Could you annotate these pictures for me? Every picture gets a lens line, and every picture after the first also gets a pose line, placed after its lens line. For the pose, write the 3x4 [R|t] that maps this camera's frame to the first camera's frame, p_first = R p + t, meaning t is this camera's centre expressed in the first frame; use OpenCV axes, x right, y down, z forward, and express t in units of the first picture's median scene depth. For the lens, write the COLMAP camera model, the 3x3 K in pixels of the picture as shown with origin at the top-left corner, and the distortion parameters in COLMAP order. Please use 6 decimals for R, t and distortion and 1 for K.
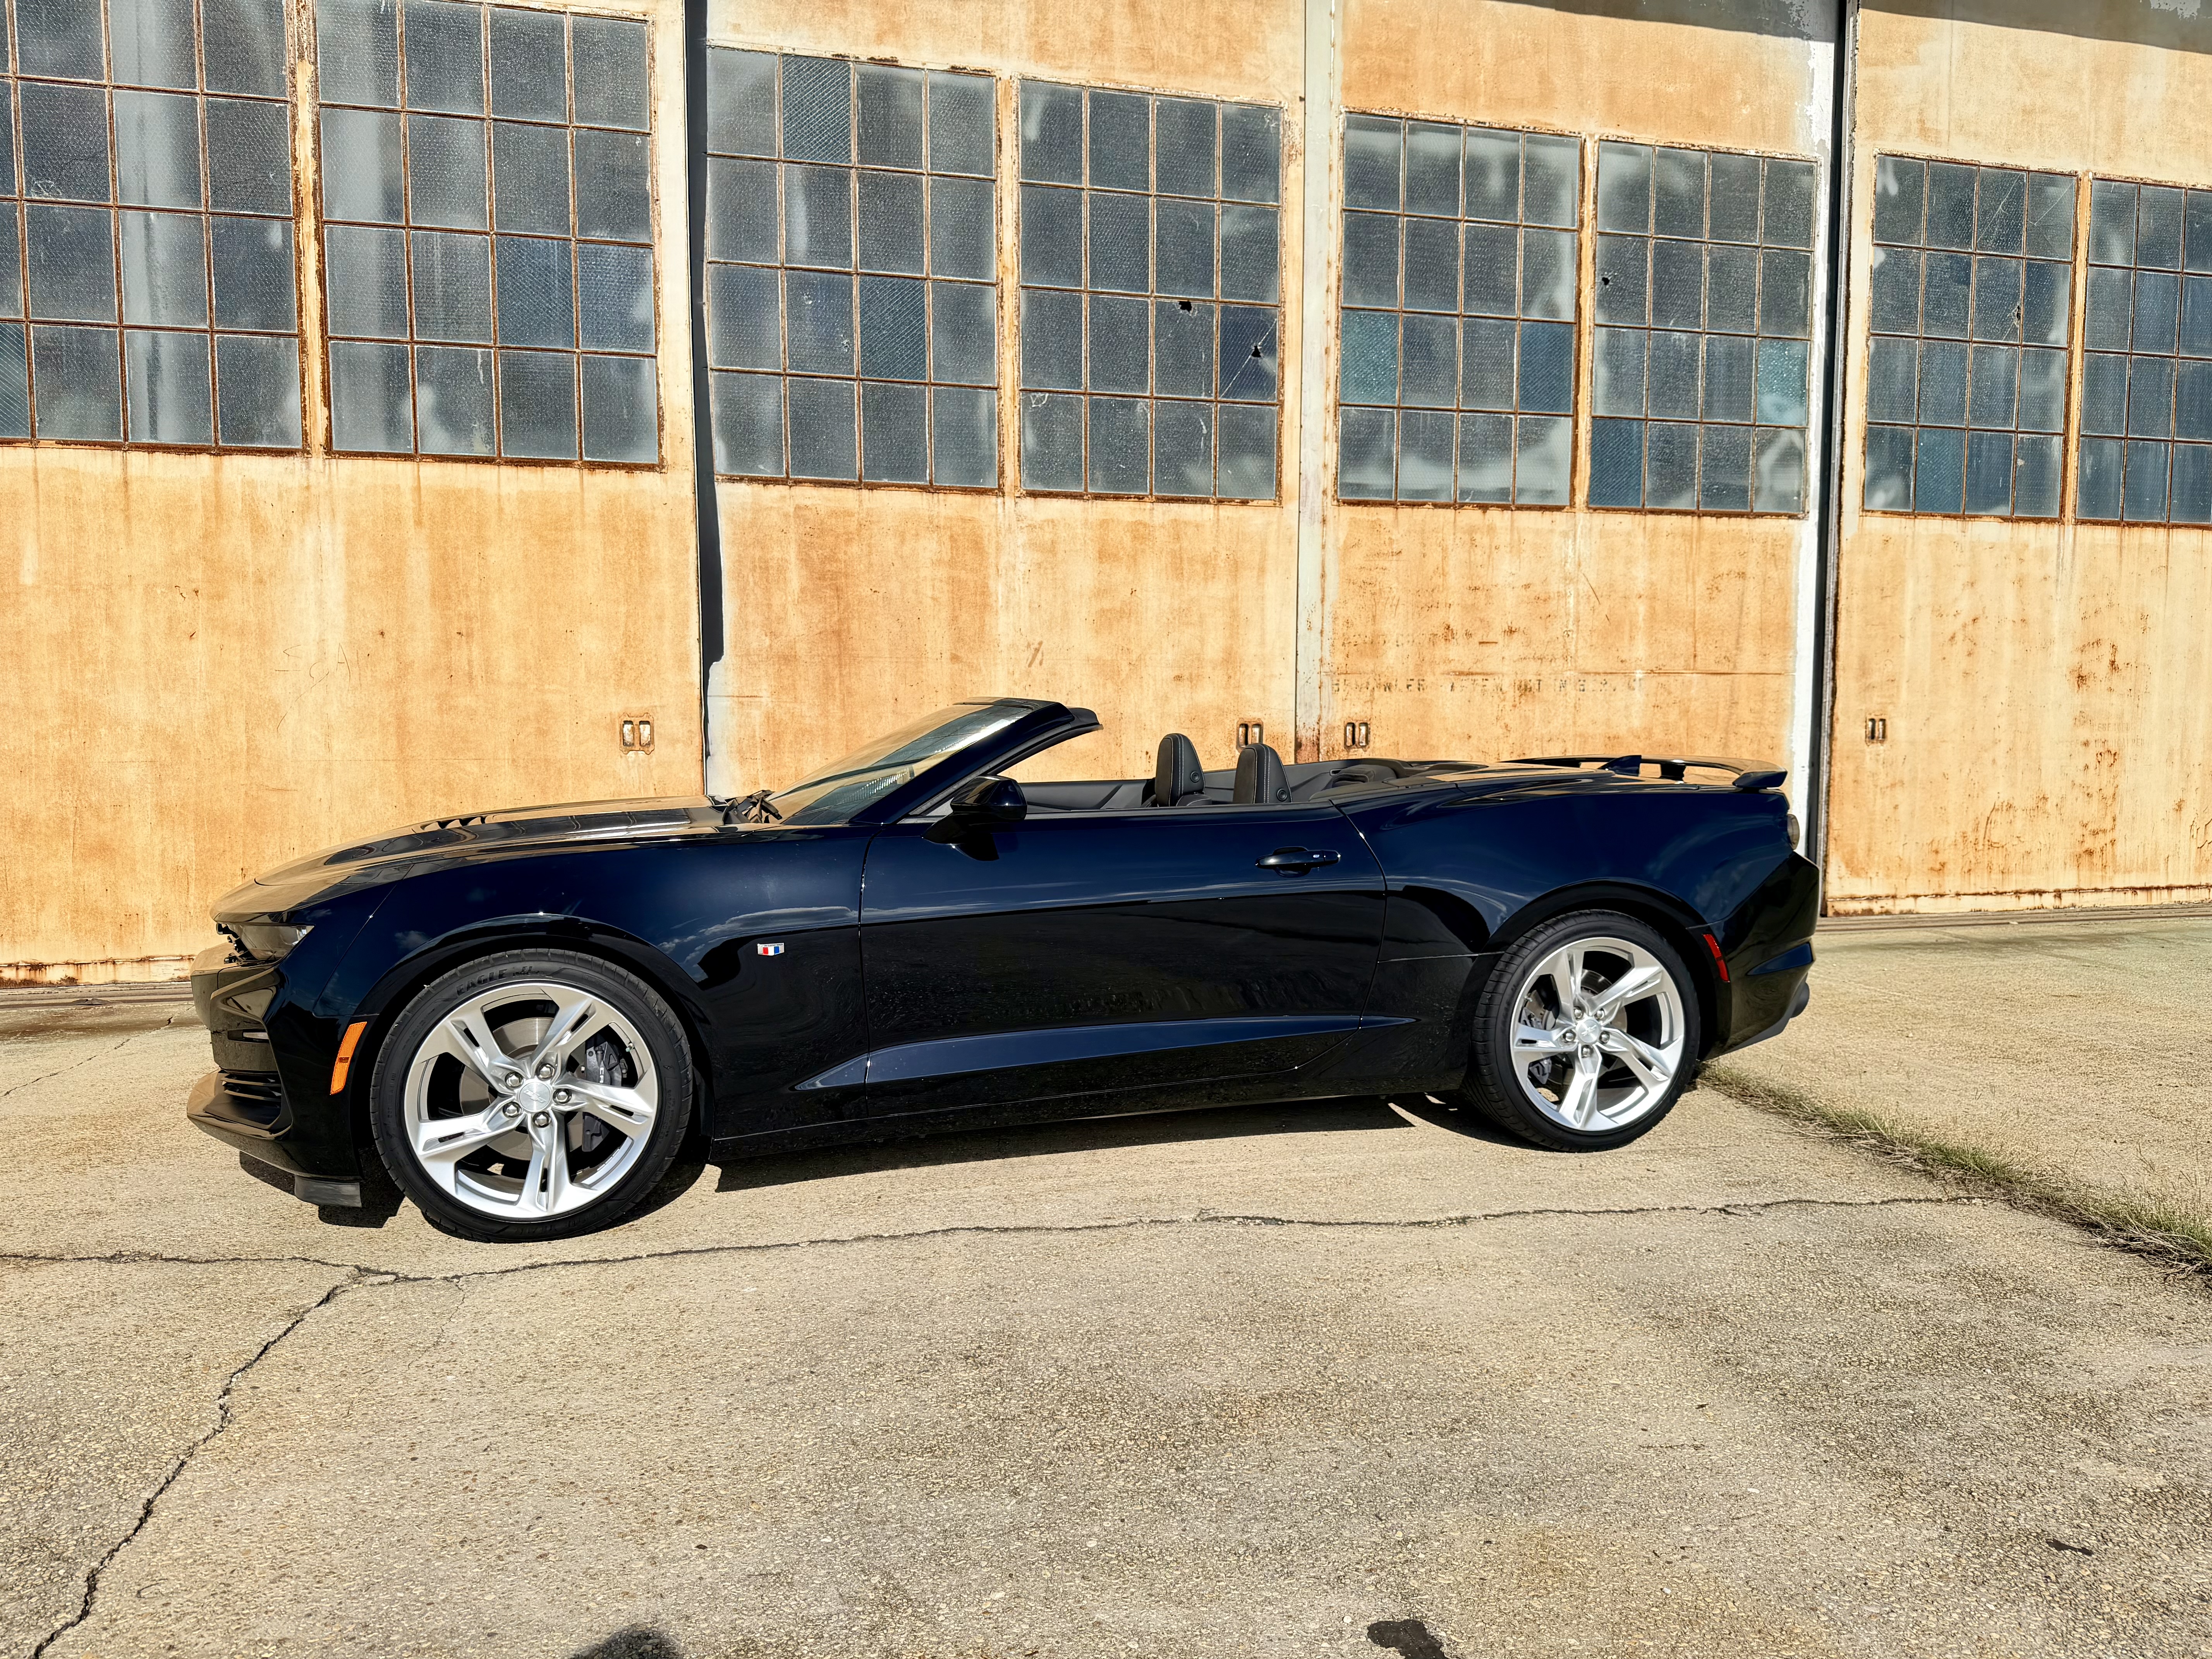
lens RADIAL K [[1543.9, 0, 1100.9], [0, 1543.9, 840.3], [0, 0, 1]] dist [0.172600, -0.329505]
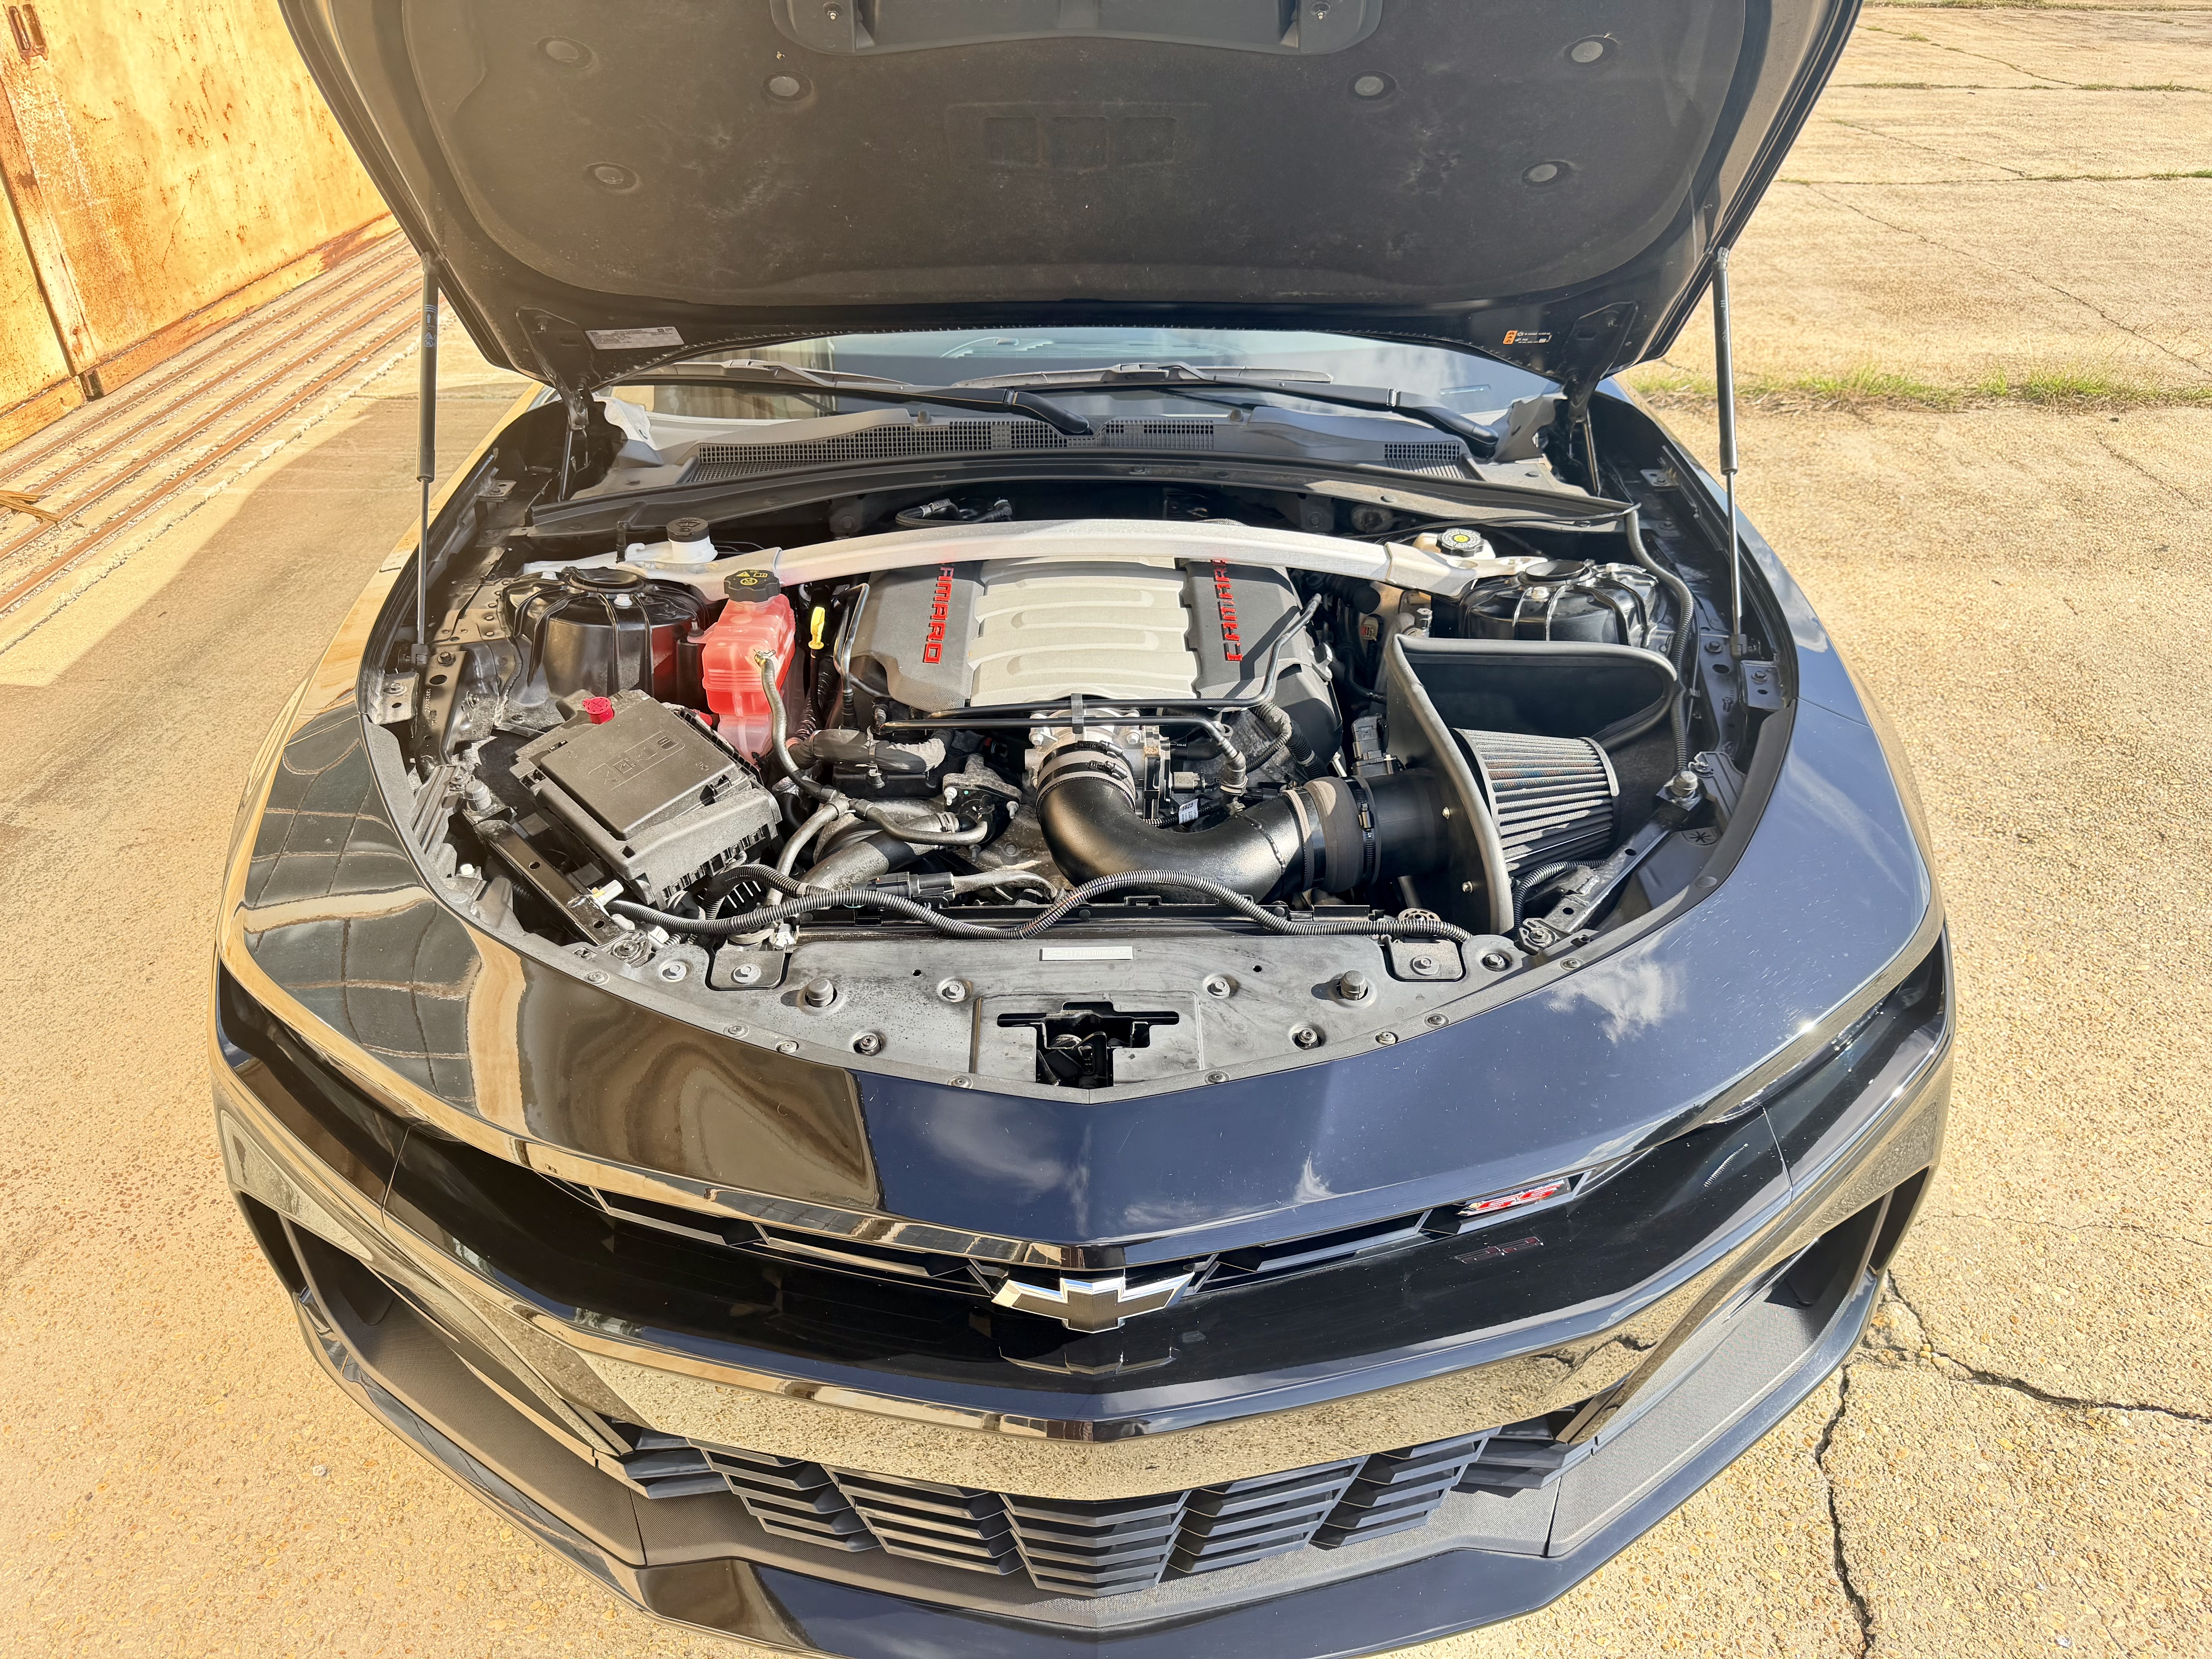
lens RADIAL K [[1584.7, 0, 1108.8], [0, 1584.7, 837.0], [0, 0, 1]] dist [-0.004648, -0.001094]
pose [[0.255592, -0.517869, 0.816385, -0.389404], [0.081881, 0.852995, 0.515457, -0.087882], [-0.963311, -0.064900, 0.260422, 0.480486]]
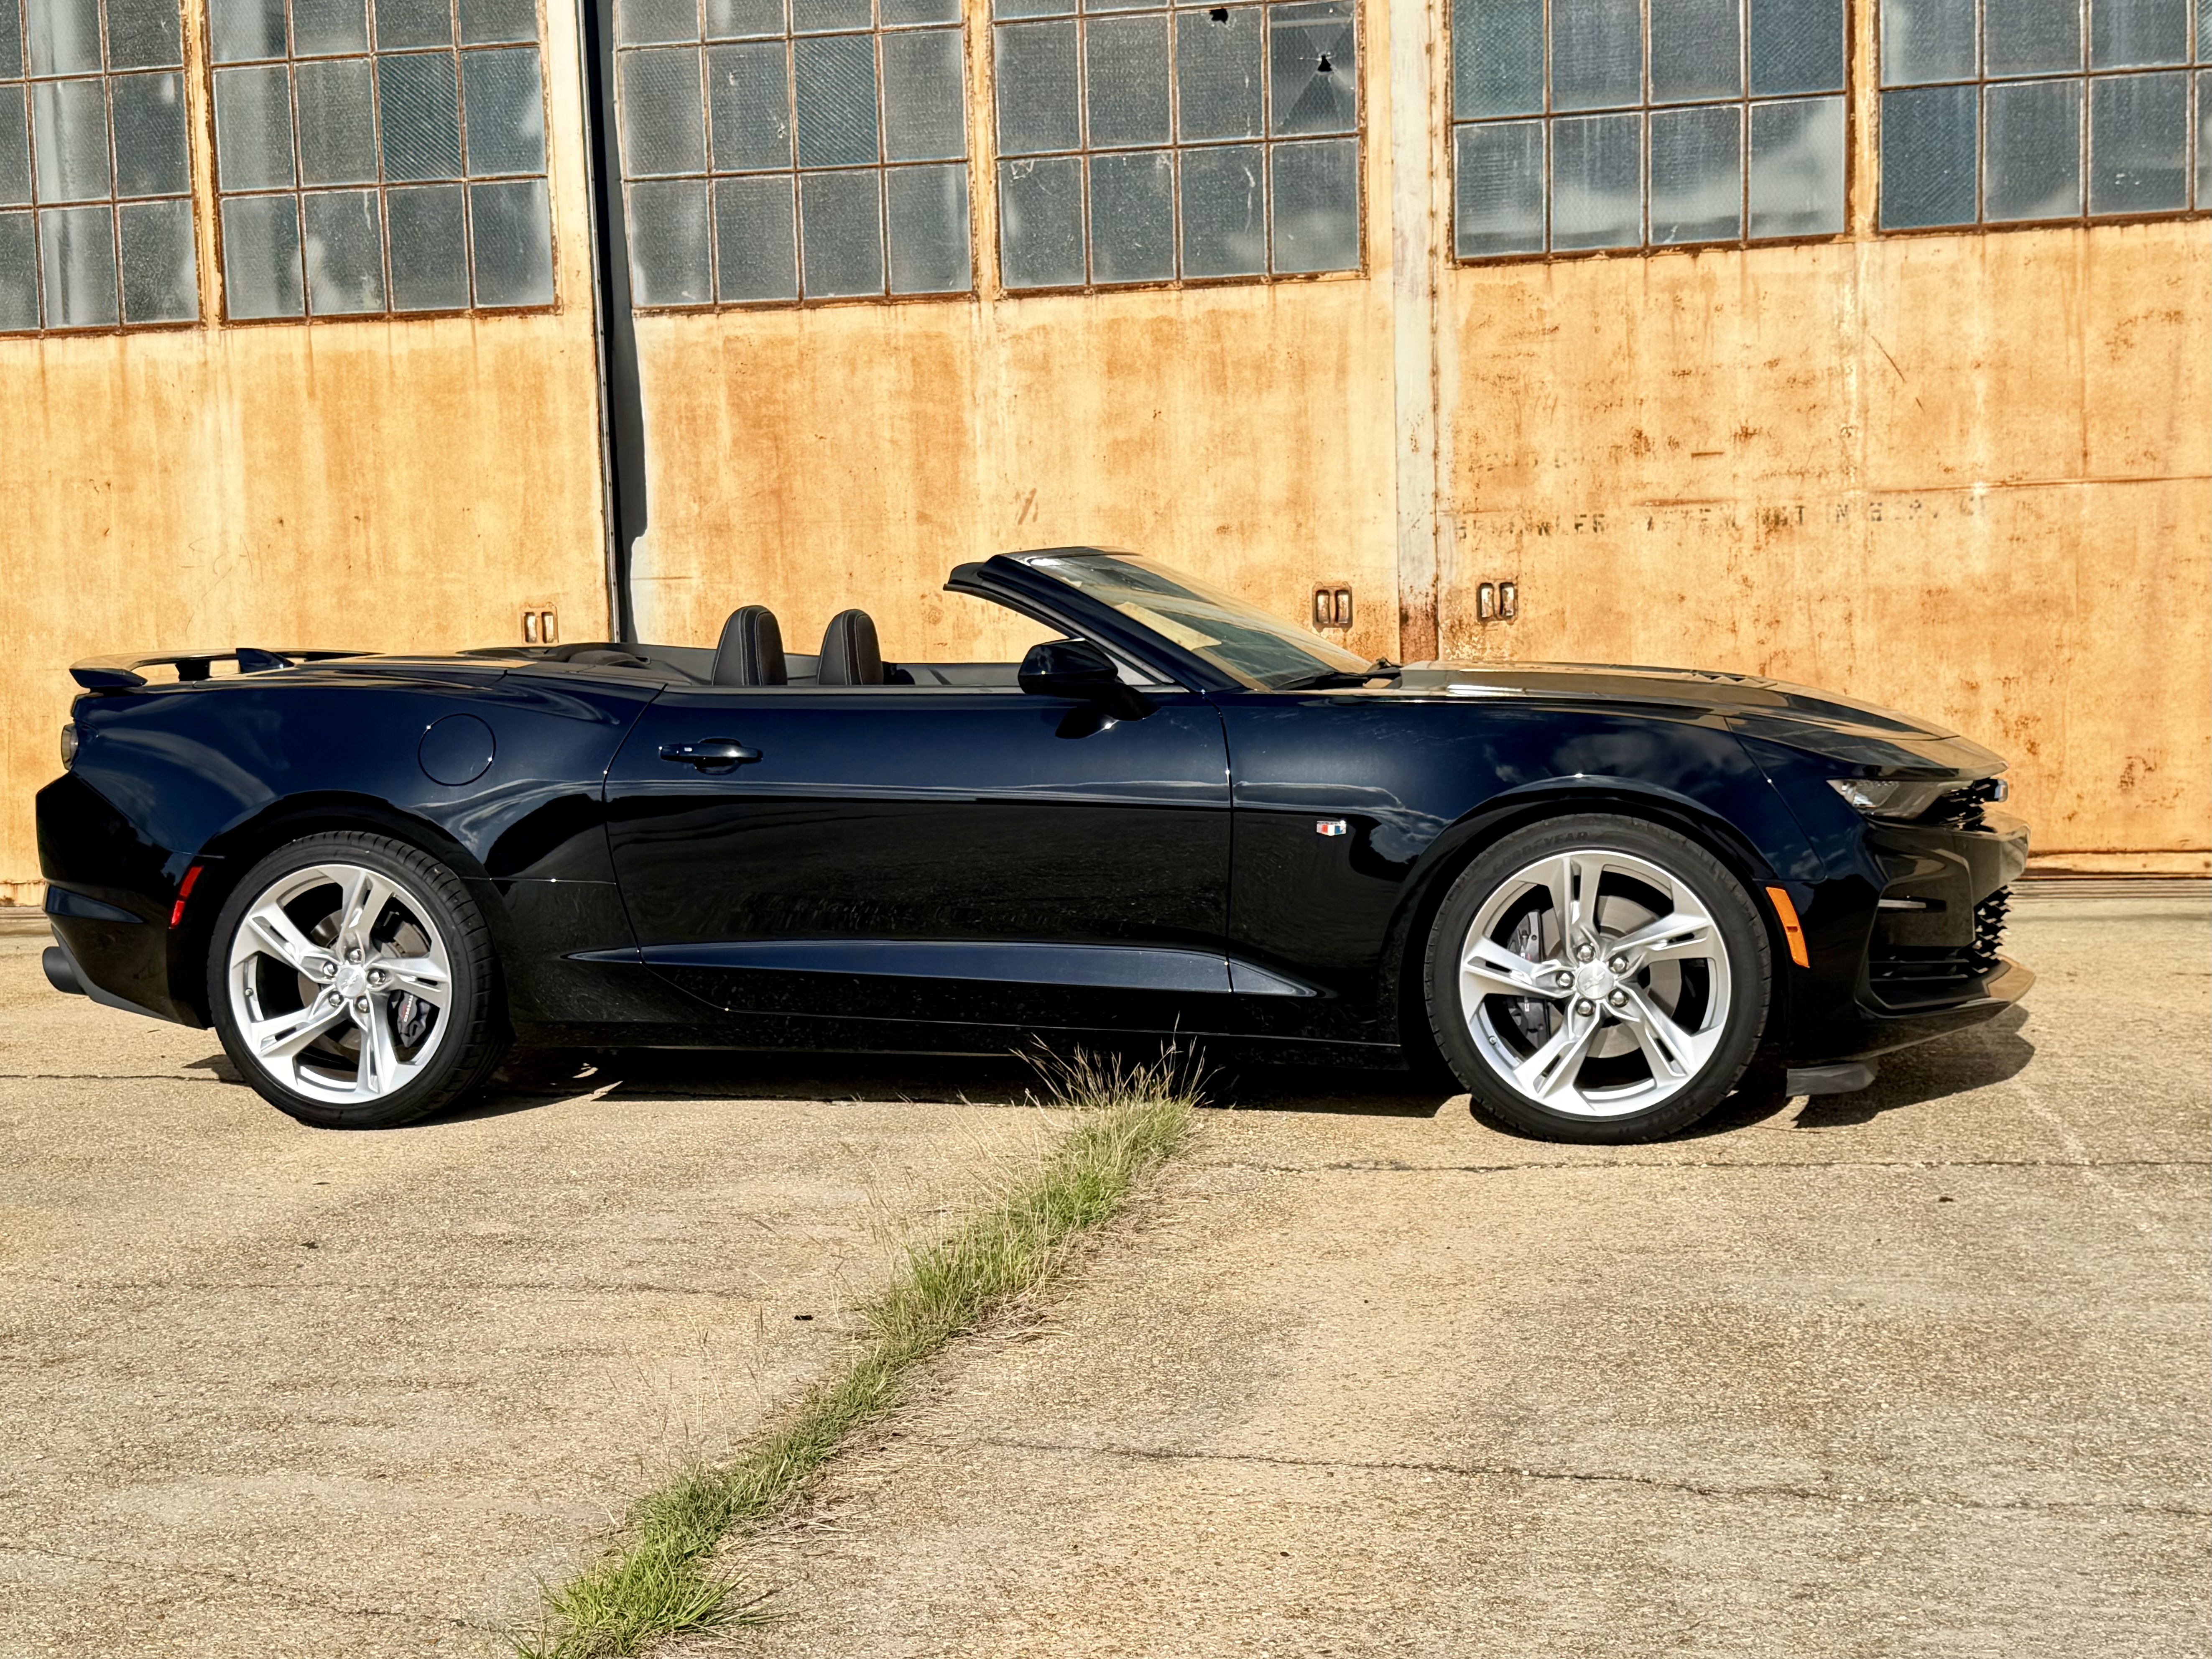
lens RADIAL K [[2750.4, 0, 1104.0], [0, 2750.4, 838.2], [0, 0, 1]] dist [0.199261, -0.457238]
pose [[0.889147, 0.008193, -0.457548, 0.613384], [-0.004546, 0.999949, 0.009071, 0.028376], [0.457599, -0.005985, 0.889139, -0.174806]]
